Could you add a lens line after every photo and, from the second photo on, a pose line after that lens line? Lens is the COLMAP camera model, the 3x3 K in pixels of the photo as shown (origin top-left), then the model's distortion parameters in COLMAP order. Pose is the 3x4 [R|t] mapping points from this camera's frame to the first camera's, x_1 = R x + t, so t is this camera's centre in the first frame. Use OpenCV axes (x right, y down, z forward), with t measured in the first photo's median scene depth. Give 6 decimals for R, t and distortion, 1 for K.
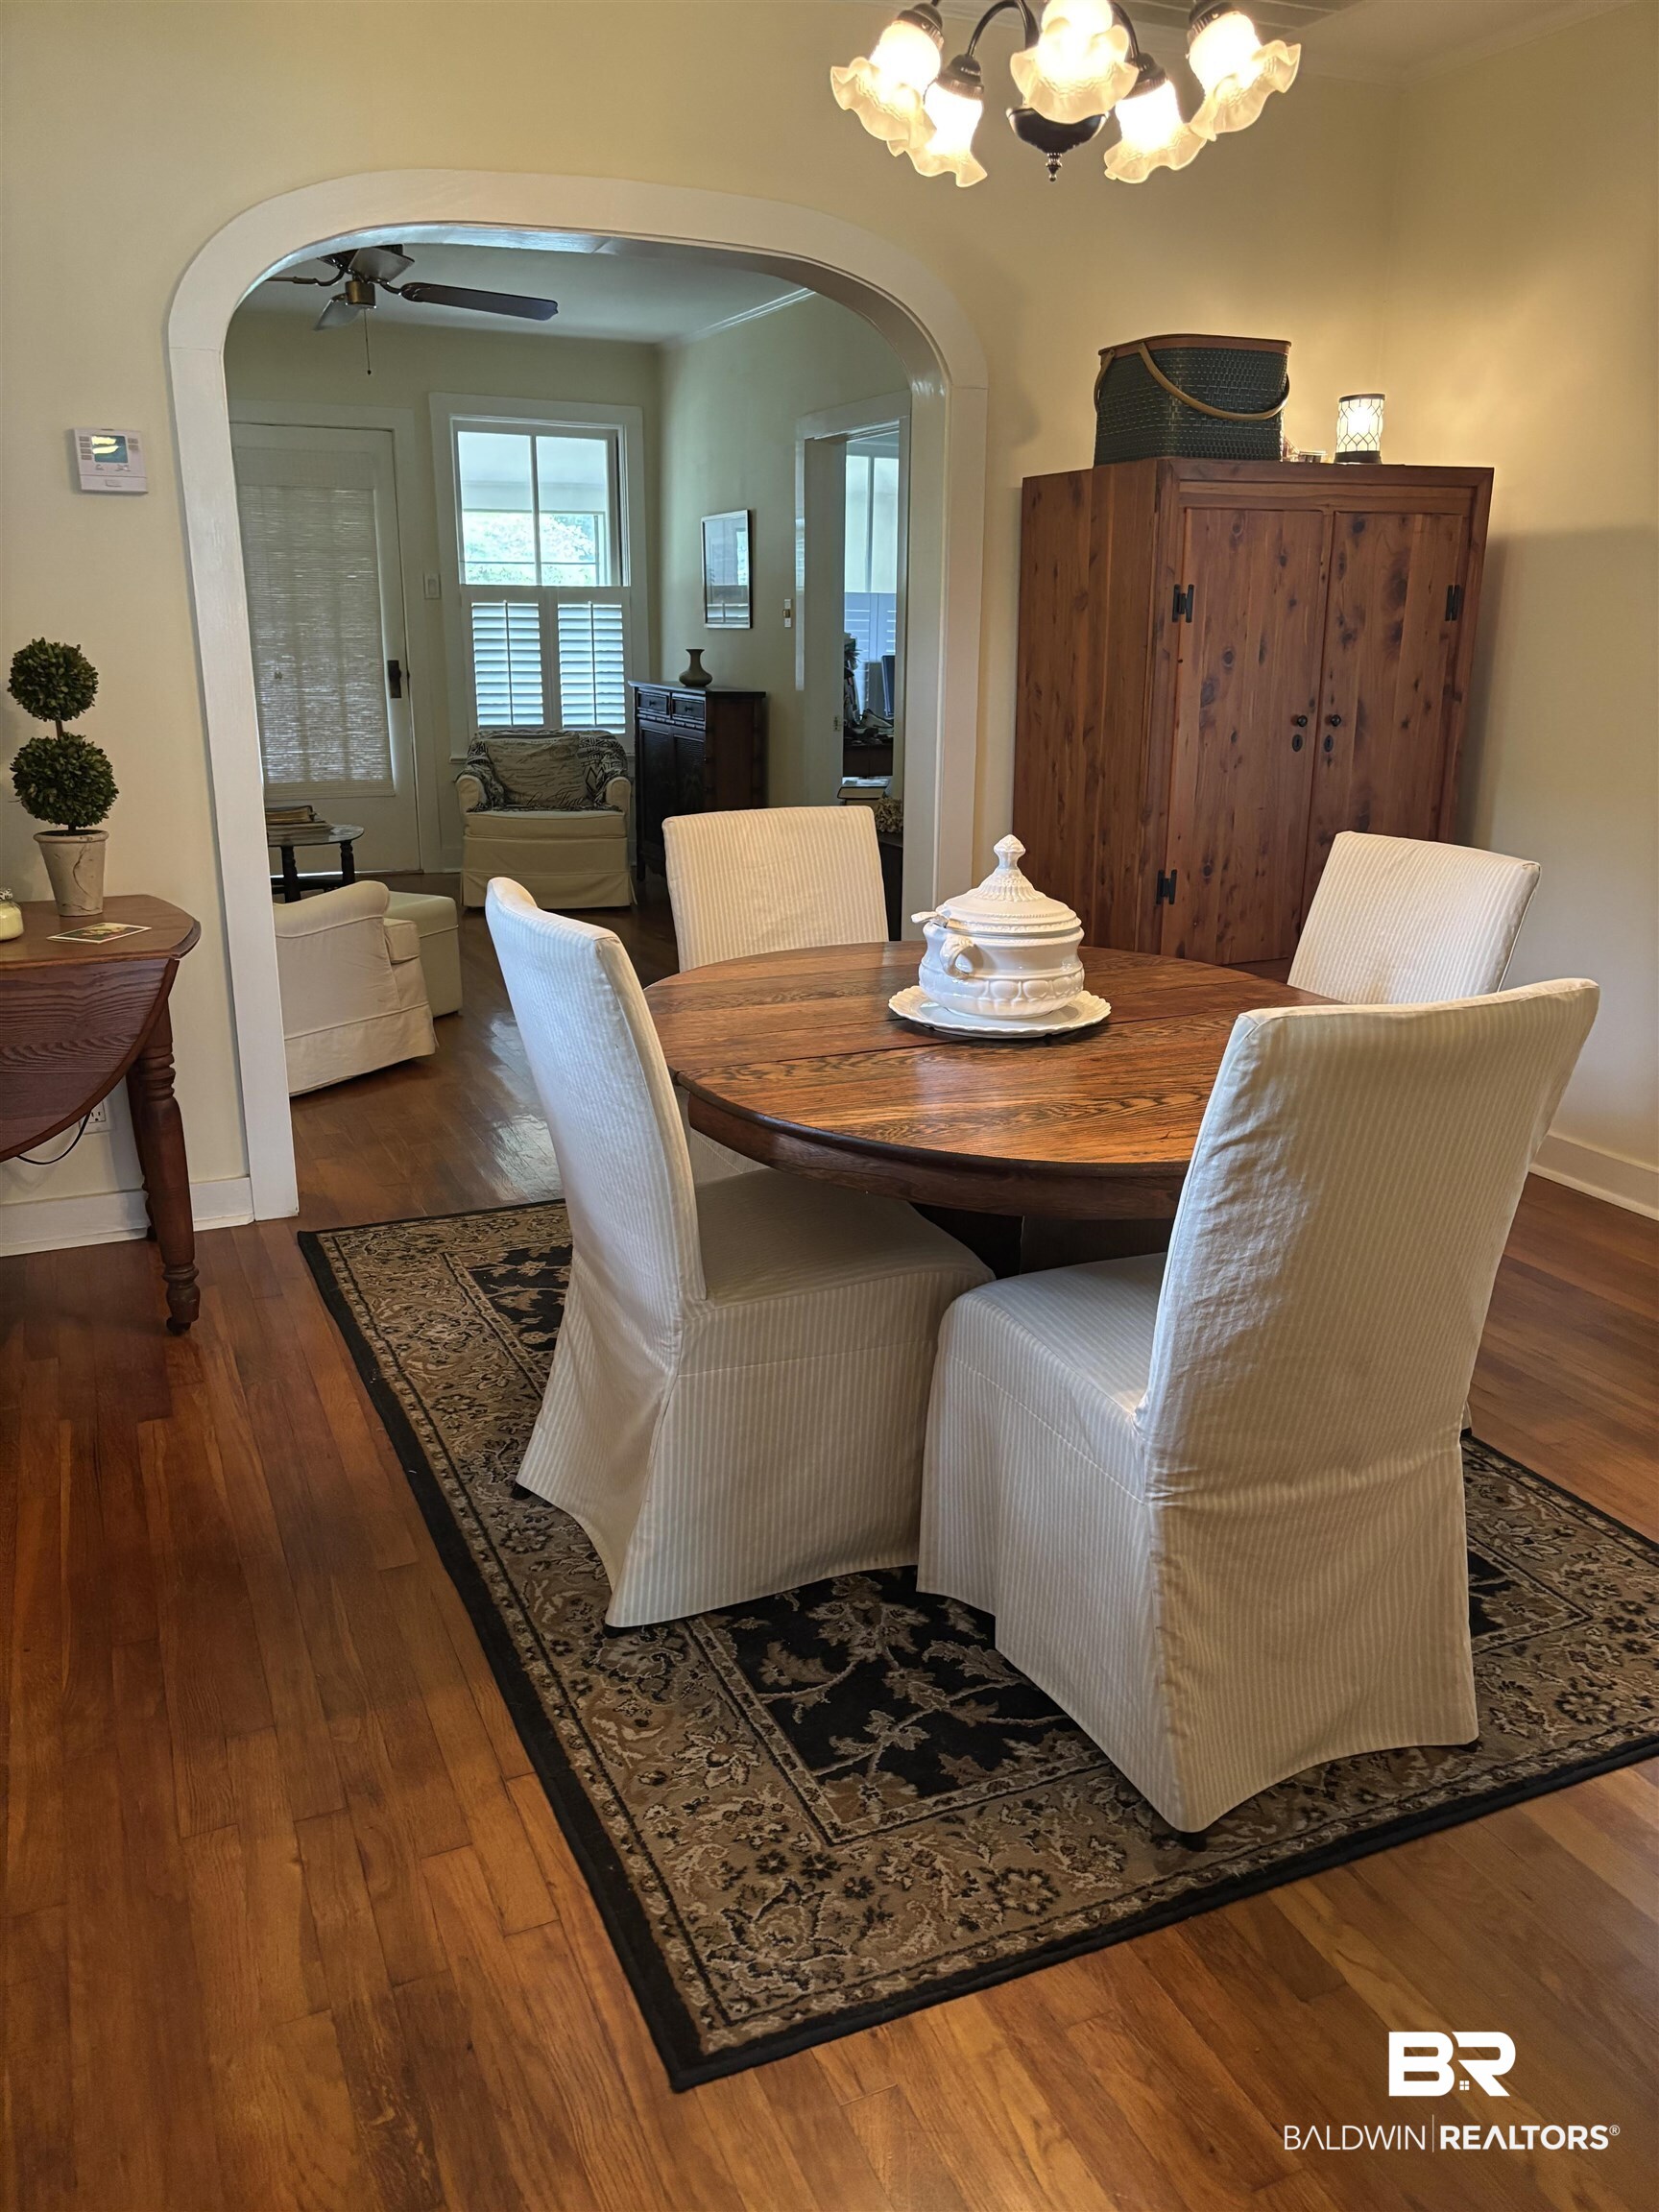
lens RADIAL K [[1672.8, 0, 824.1], [0, 1672.8, 1118.4], [0, 0, 1]] dist [0.046984, -0.050825]
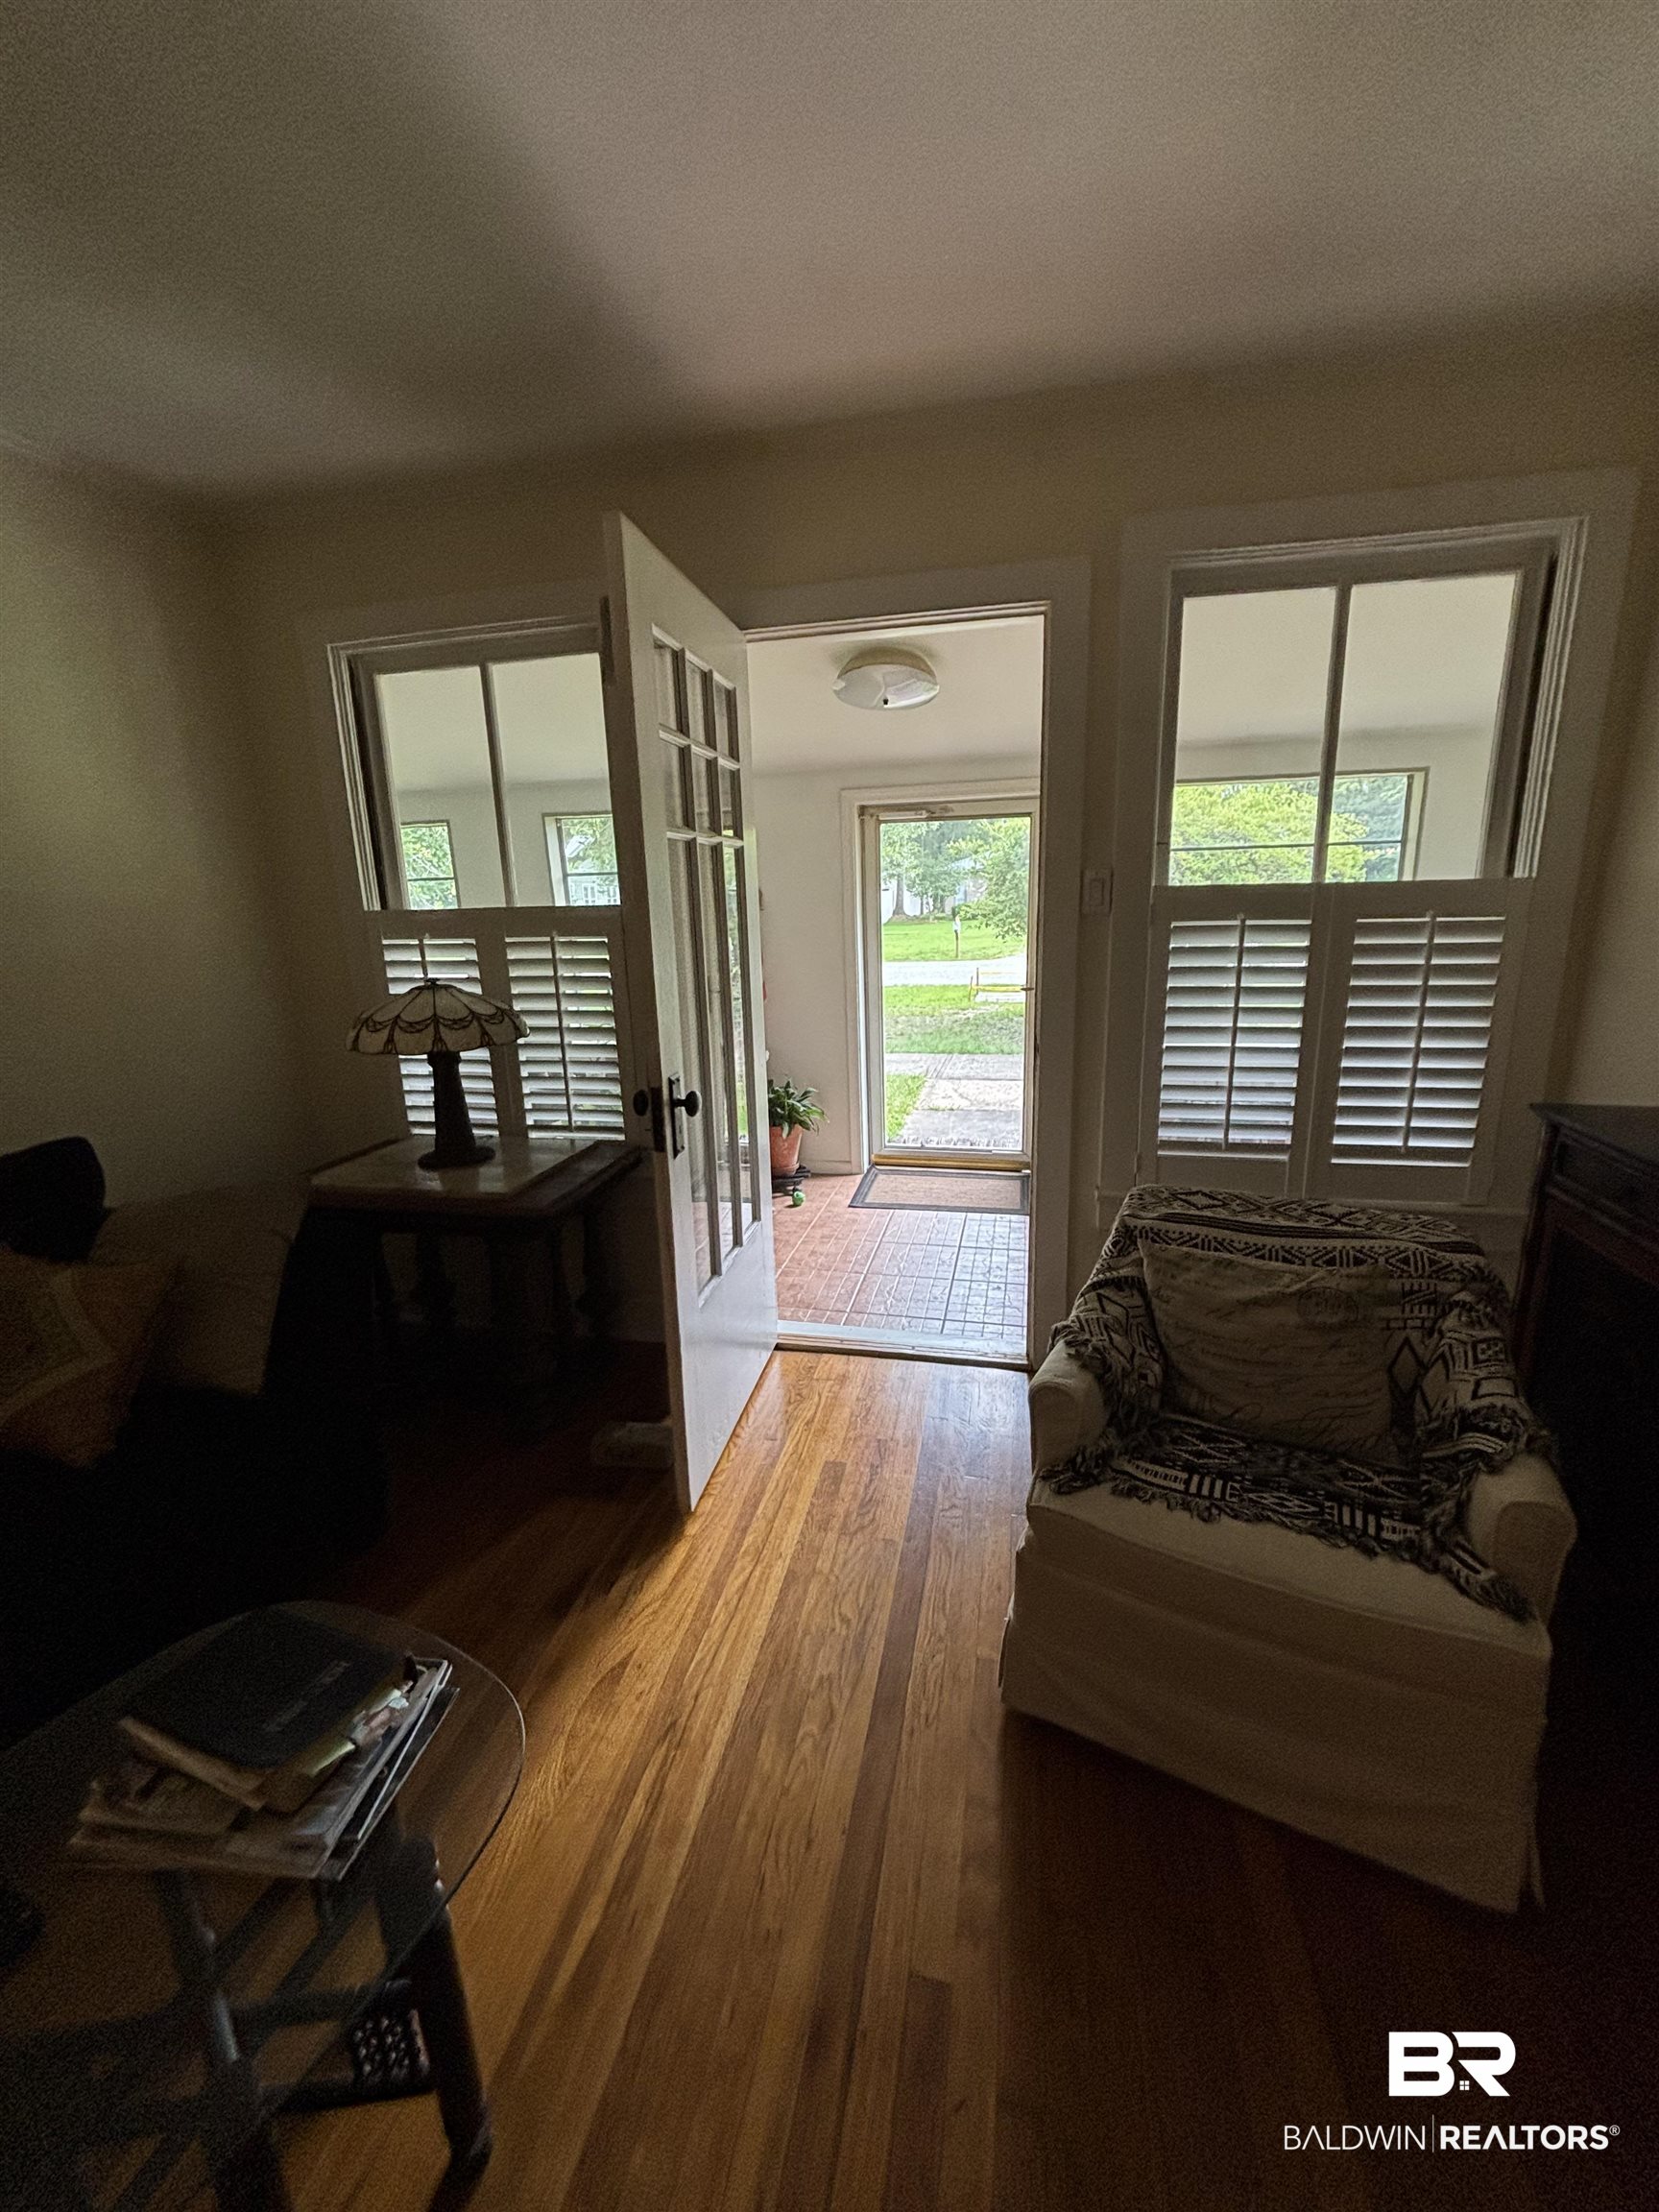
lens RADIAL K [[882.1, 0, 838.8], [0, 882.1, 1100.1], [0, 0, 1]] dist [-0.008622, 0.000112]
pose [[0.809145, 0.107688, -0.577656, -0.132312], [-0.138296, 0.990349, -0.009094, -0.240965], [0.571102, 0.087246, 0.816229, 0.740858]]
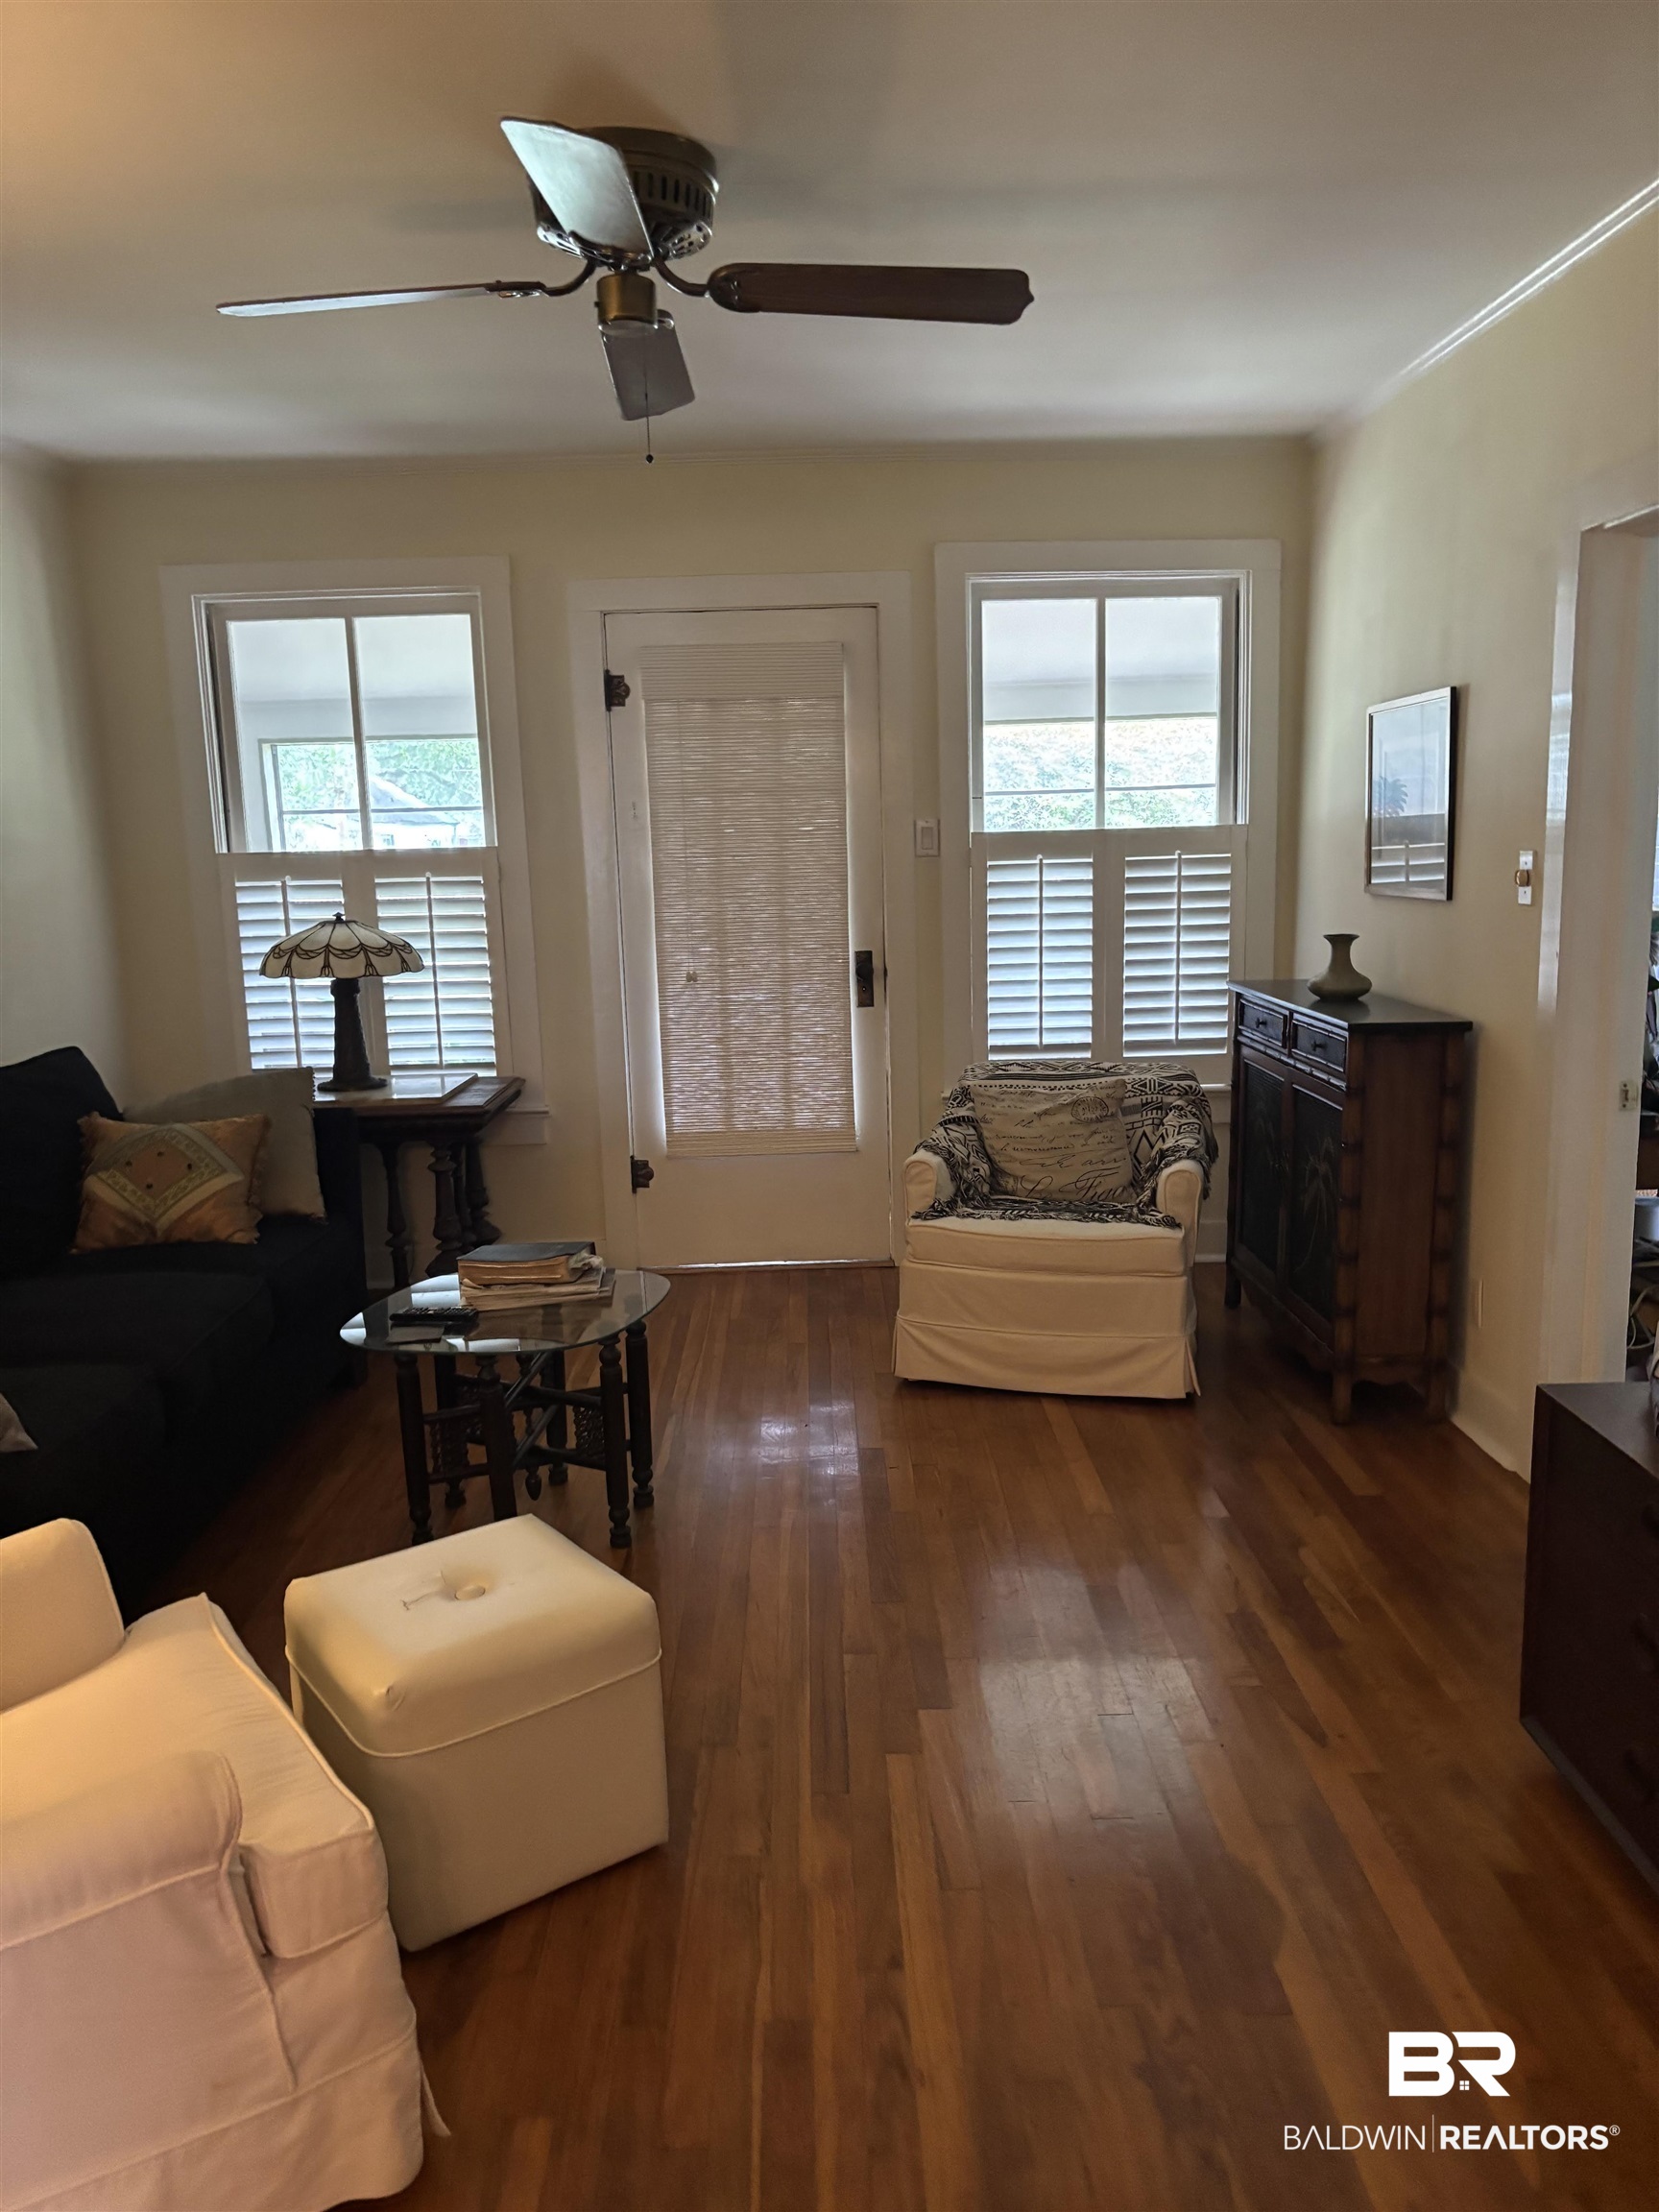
lens RADIAL K [[1672.8, 0, 843.3], [0, 1672.8, 1143.8], [0, 0, 1]] dist [0.046984, -0.050825]
pose [[0.922387, 0.041703, -0.384010, -0.011474], [-0.080681, 0.993027, -0.085954, -0.144632], [0.377747, 0.110266, 0.919320, 0.418323]]
